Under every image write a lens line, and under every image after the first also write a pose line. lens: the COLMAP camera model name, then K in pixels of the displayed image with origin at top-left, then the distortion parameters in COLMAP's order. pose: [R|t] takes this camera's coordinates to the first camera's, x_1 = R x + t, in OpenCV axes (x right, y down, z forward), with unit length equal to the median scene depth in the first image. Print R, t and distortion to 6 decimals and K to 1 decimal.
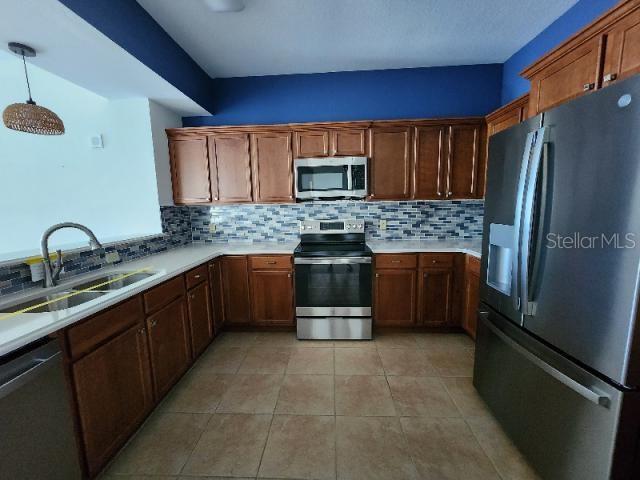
lens RADIAL K [[265.7, 0, 317.6], [0, 265.7, 239.2], [0, 0, 1]] dist [0.000968, -0.000166]
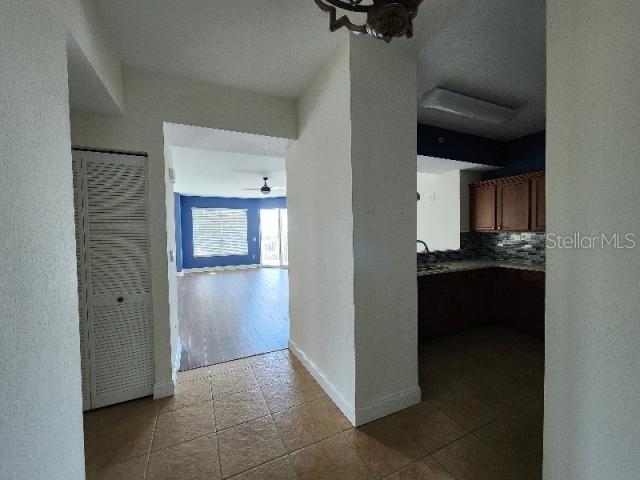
lens RADIAL K [[265.7, 0, 320.5], [0, 265.7, 238.5], [0, 0, 1]] dist [0.000968, -0.000166]
pose [[0.486302, 0.038100, -0.872960, 0.400387], [-0.106633, 0.994169, -0.016013, 0.028163], [0.867260, 0.100874, 0.487530, -0.517360]]
